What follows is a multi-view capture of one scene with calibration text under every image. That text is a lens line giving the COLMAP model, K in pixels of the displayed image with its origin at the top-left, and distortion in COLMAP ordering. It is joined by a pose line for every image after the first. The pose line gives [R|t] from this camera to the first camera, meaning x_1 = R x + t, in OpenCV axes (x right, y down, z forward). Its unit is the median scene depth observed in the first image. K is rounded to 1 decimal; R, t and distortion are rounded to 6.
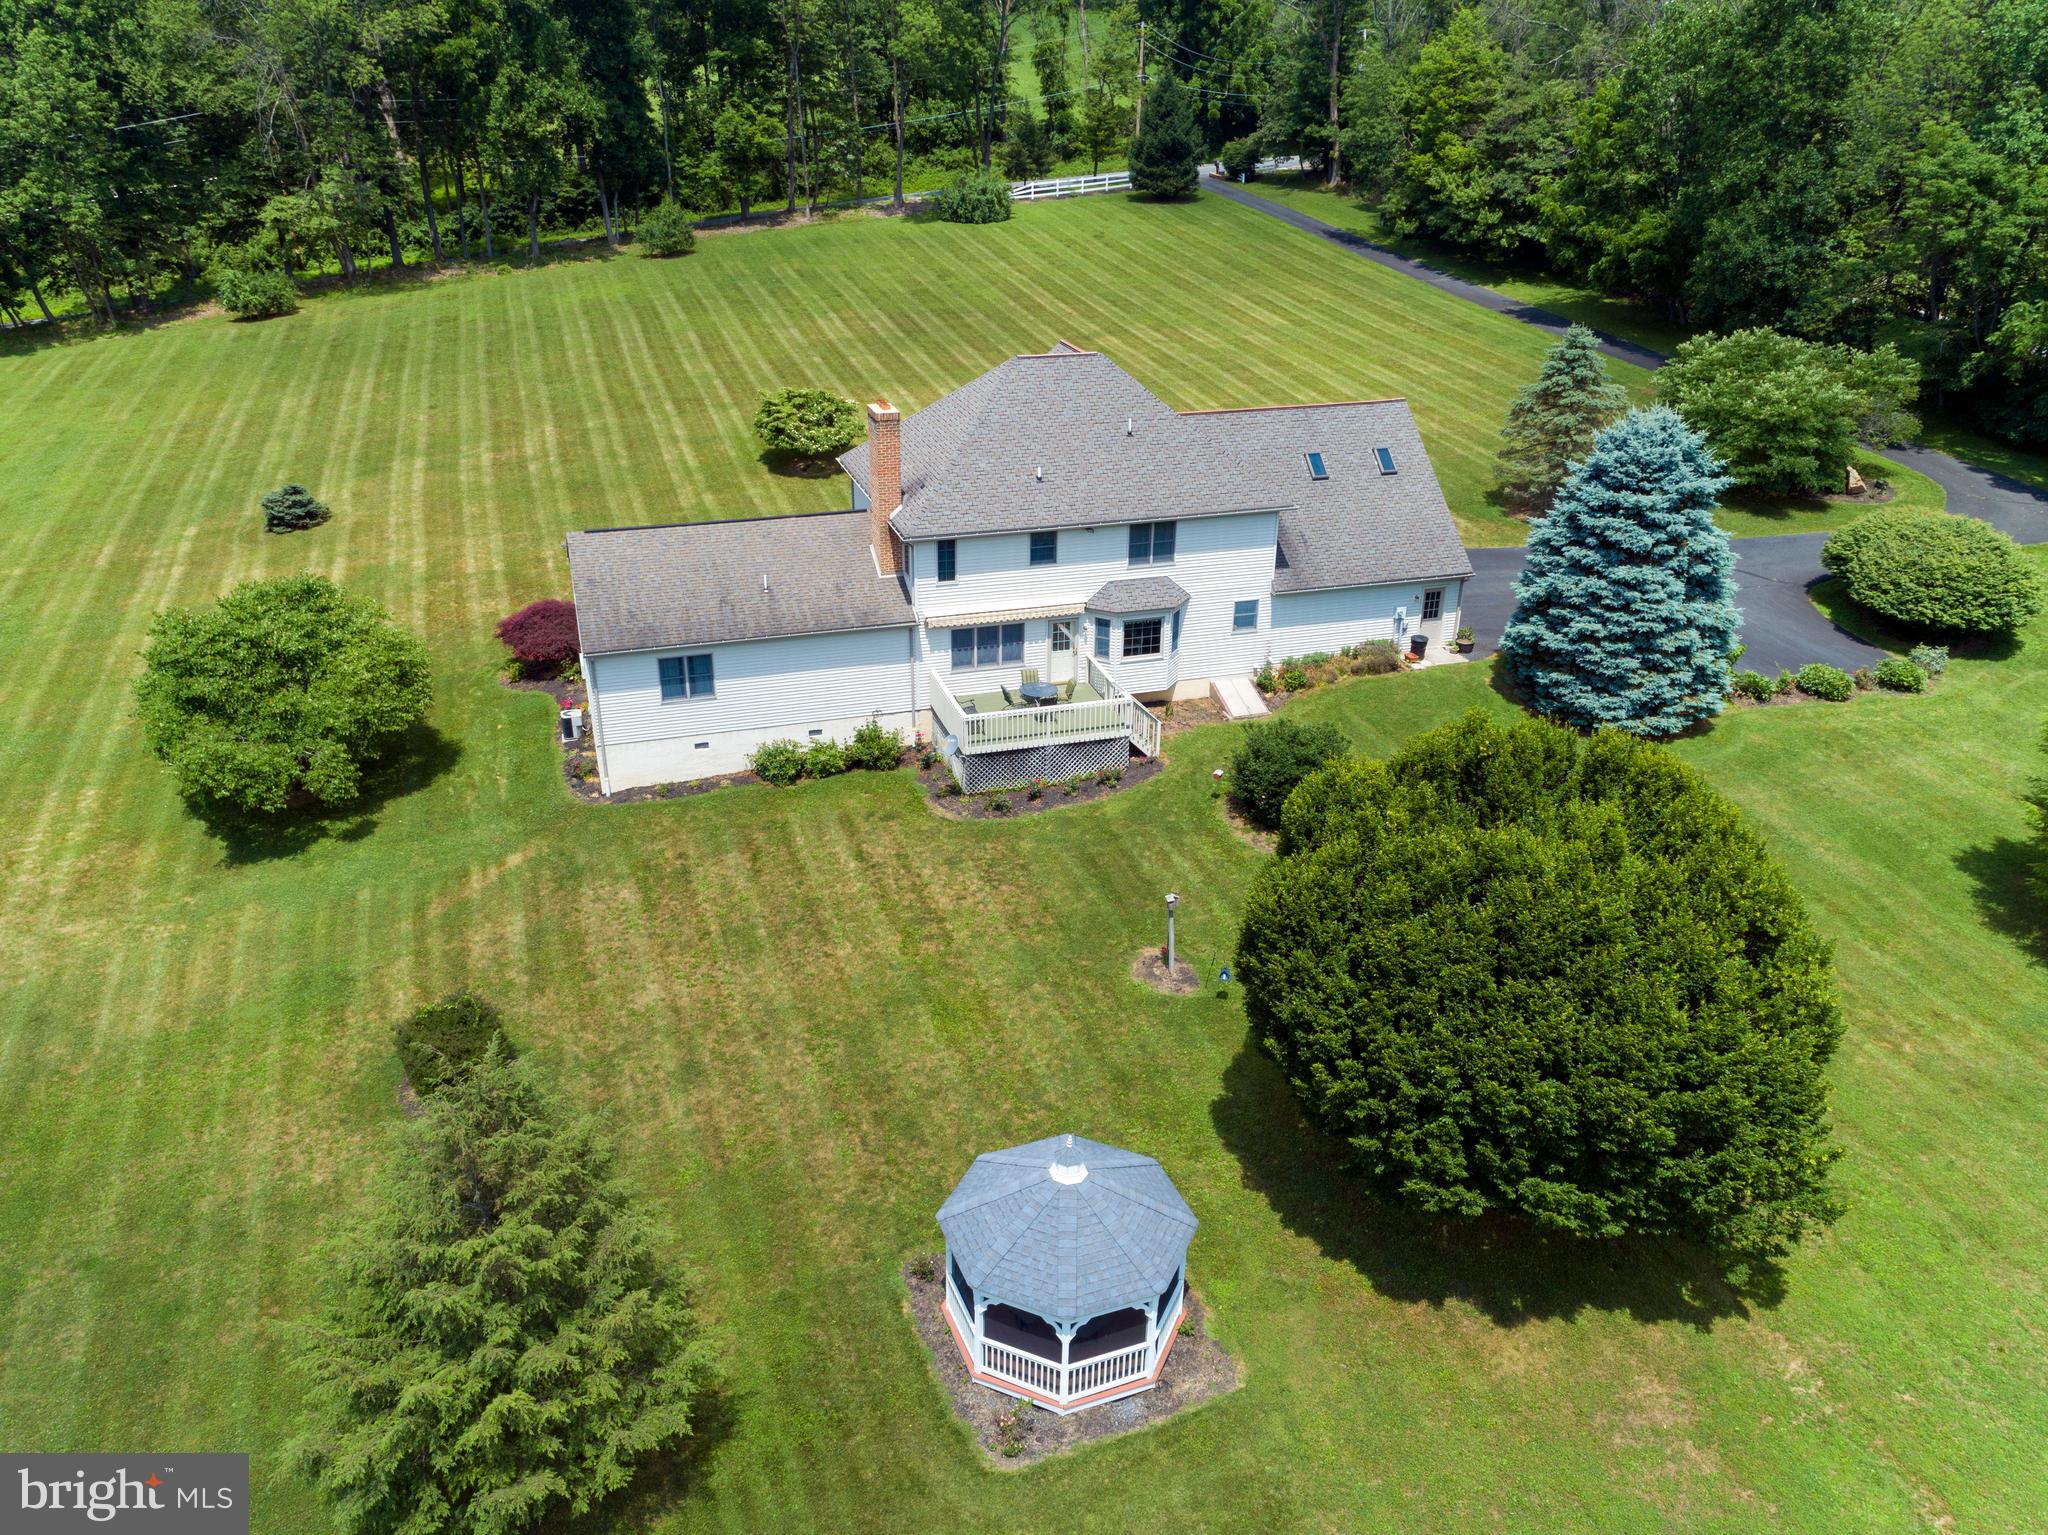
lens RADIAL K [[1541.9, 0, 1024.0], [0, 1541.9, 767.5], [0, 0, 1]] dist [0.014145, 0.013348]
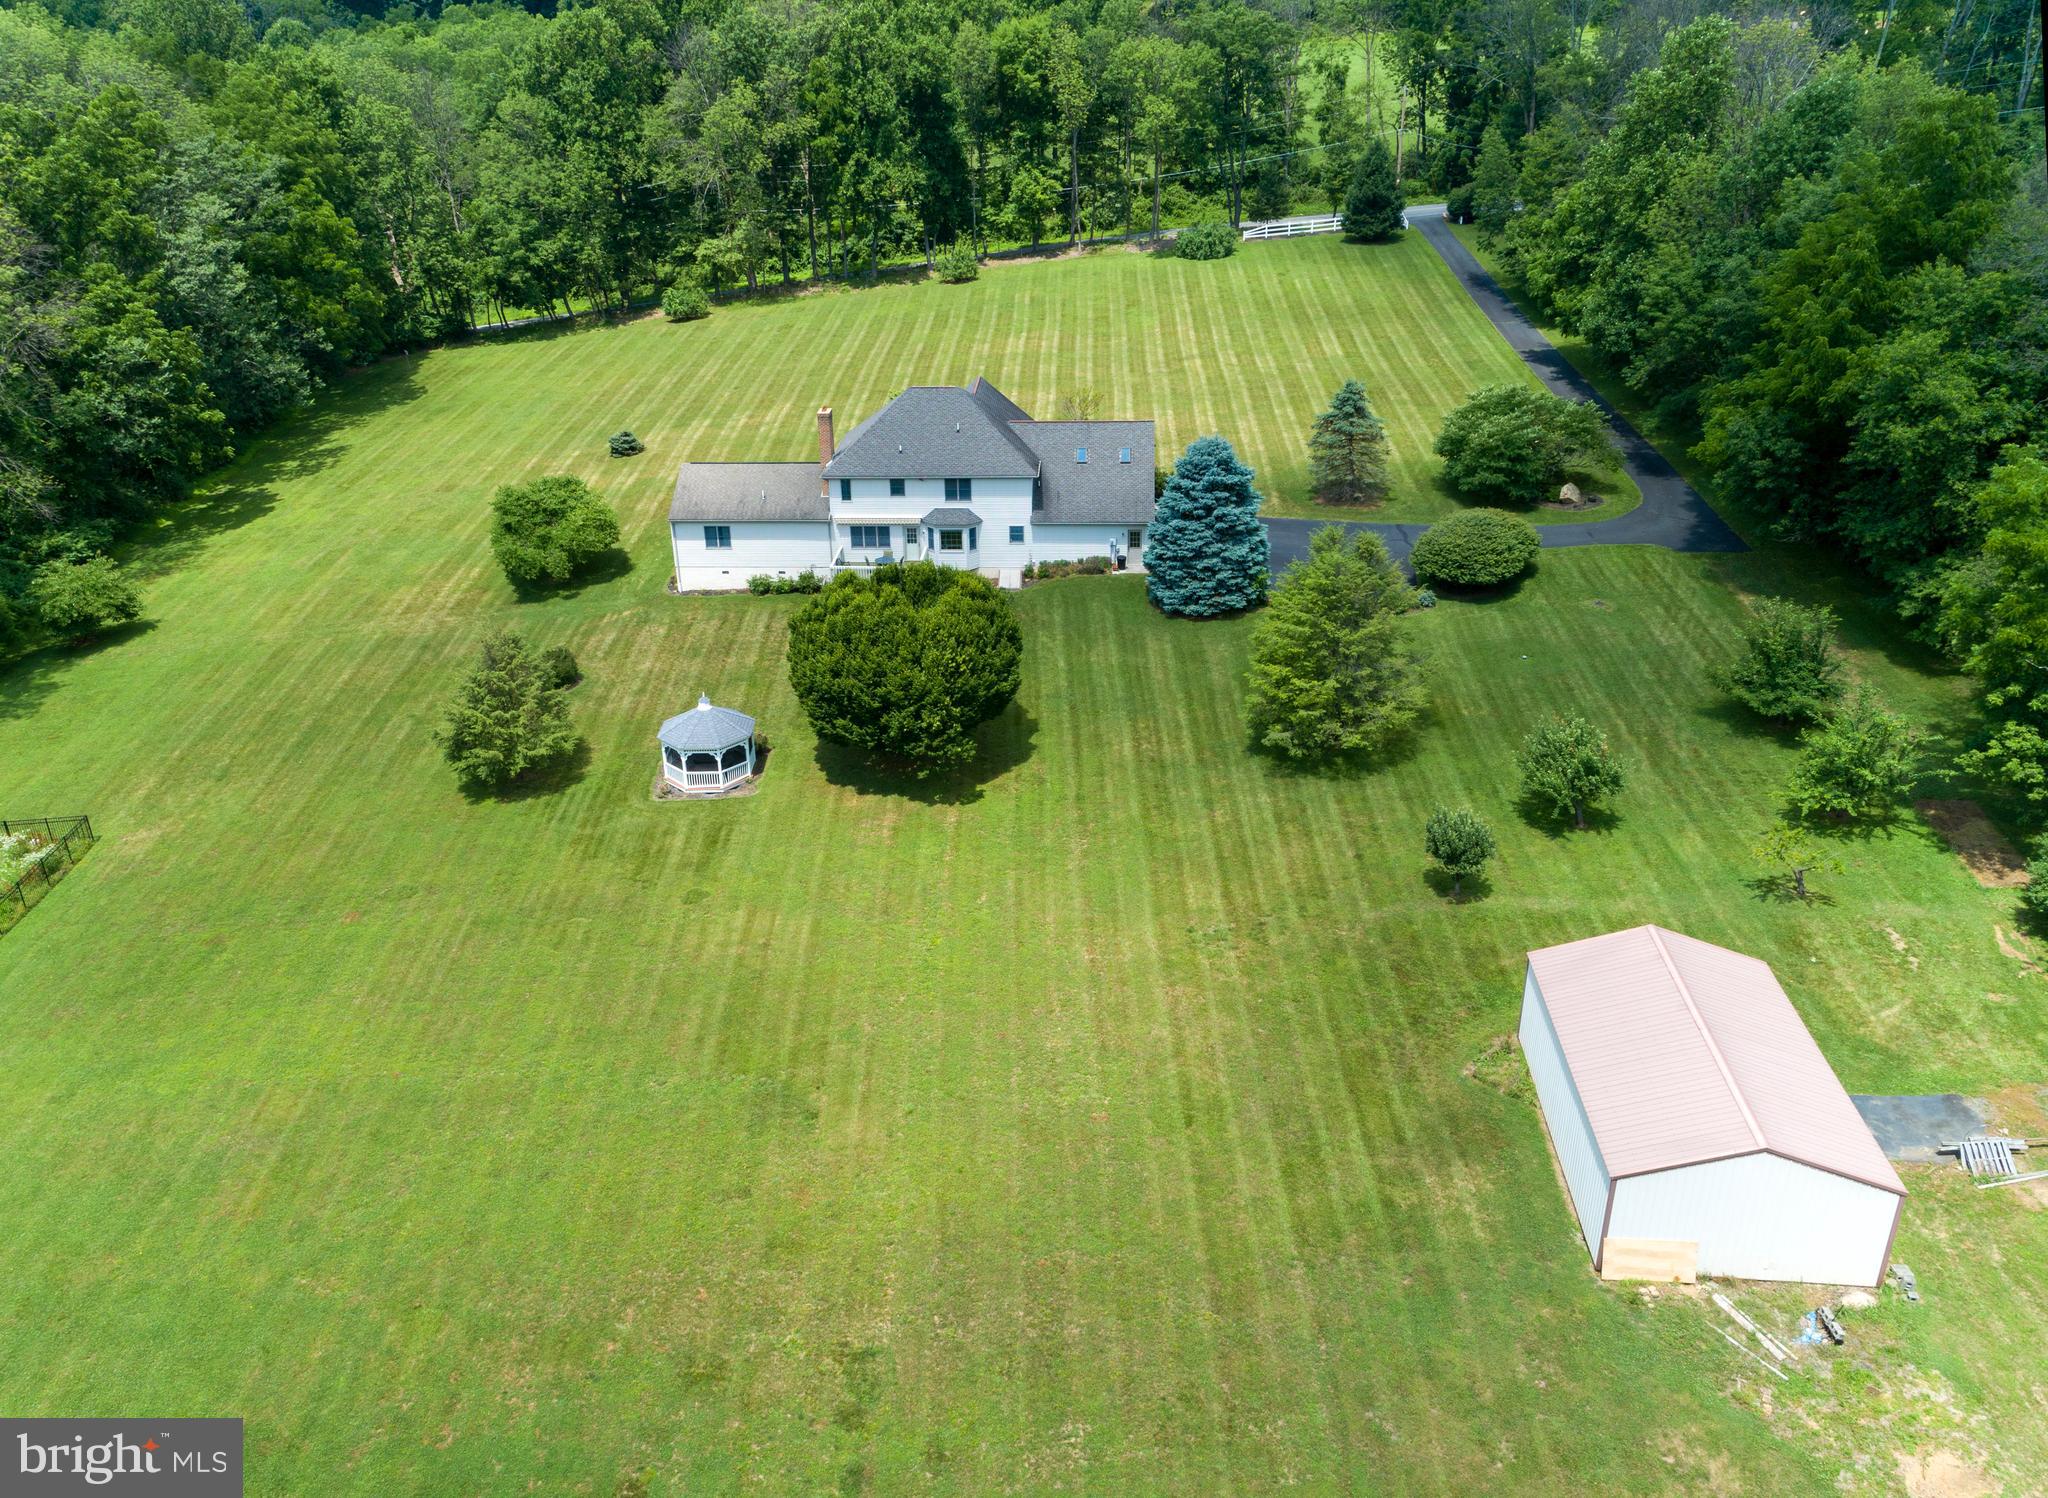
lens RADIAL K [[1705.3, 0, 1024.0], [0, 1705.3, 749.0], [0, 0, 1]] dist [0.004997, -0.002214]
pose [[0.932481, 0.123663, -0.339392, 0.861314], [-0.127475, 0.991779, 0.011133, 0.128402], [0.337979, 0.032882, 0.940579, -0.875095]]
